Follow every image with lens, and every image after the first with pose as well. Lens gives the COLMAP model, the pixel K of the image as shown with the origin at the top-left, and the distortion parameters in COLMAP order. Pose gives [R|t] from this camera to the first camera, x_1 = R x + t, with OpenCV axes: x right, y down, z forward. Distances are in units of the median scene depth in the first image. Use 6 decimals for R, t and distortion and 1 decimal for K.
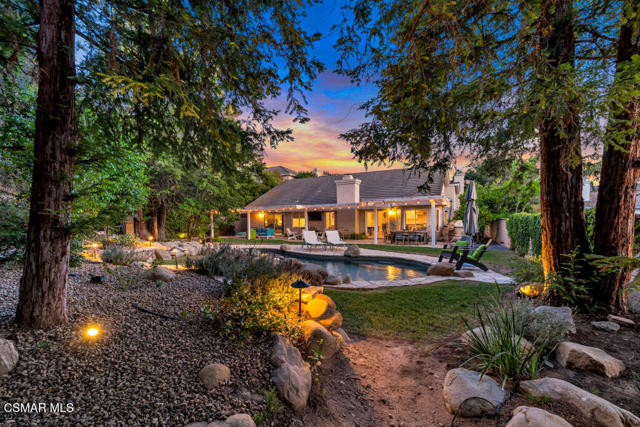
lens RADIAL K [[262.3, 0, 321.4], [0, 262.3, 223.9], [0, 0, 1]] dist [-0.000804, -0.000066]
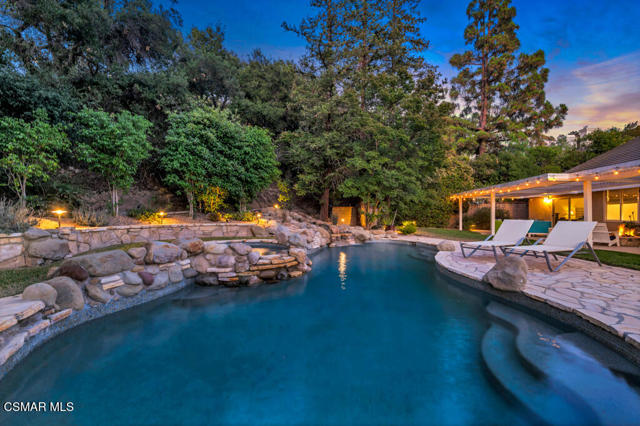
lens RADIAL K [[263.2, 0, 320.0], [0, 263.2, 213.0], [0, 0, 1]] dist [-0.001329, -0.000237]
pose [[0.387462, 0.009302, -0.921839, 0.198467], [-0.027578, 0.999619, -0.001504, 0.017327], [0.921473, 0.026005, 0.387571, 0.362883]]
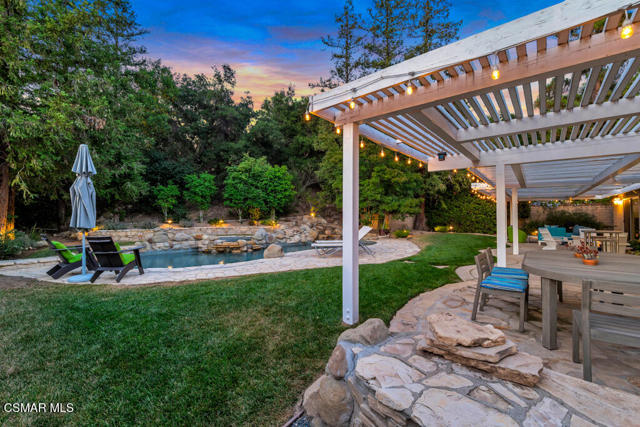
lens RADIAL K [[272.3, 0, 320.0], [0, 272.3, 213.5], [0, 0, 1]] dist [-0.003133, -0.000305]
pose [[-0.155614, -0.001296, -0.987817, 0.488975], [-0.016998, 0.999855, 0.001366, -0.005068], [0.987672, 0.017004, -0.155613, 0.716044]]
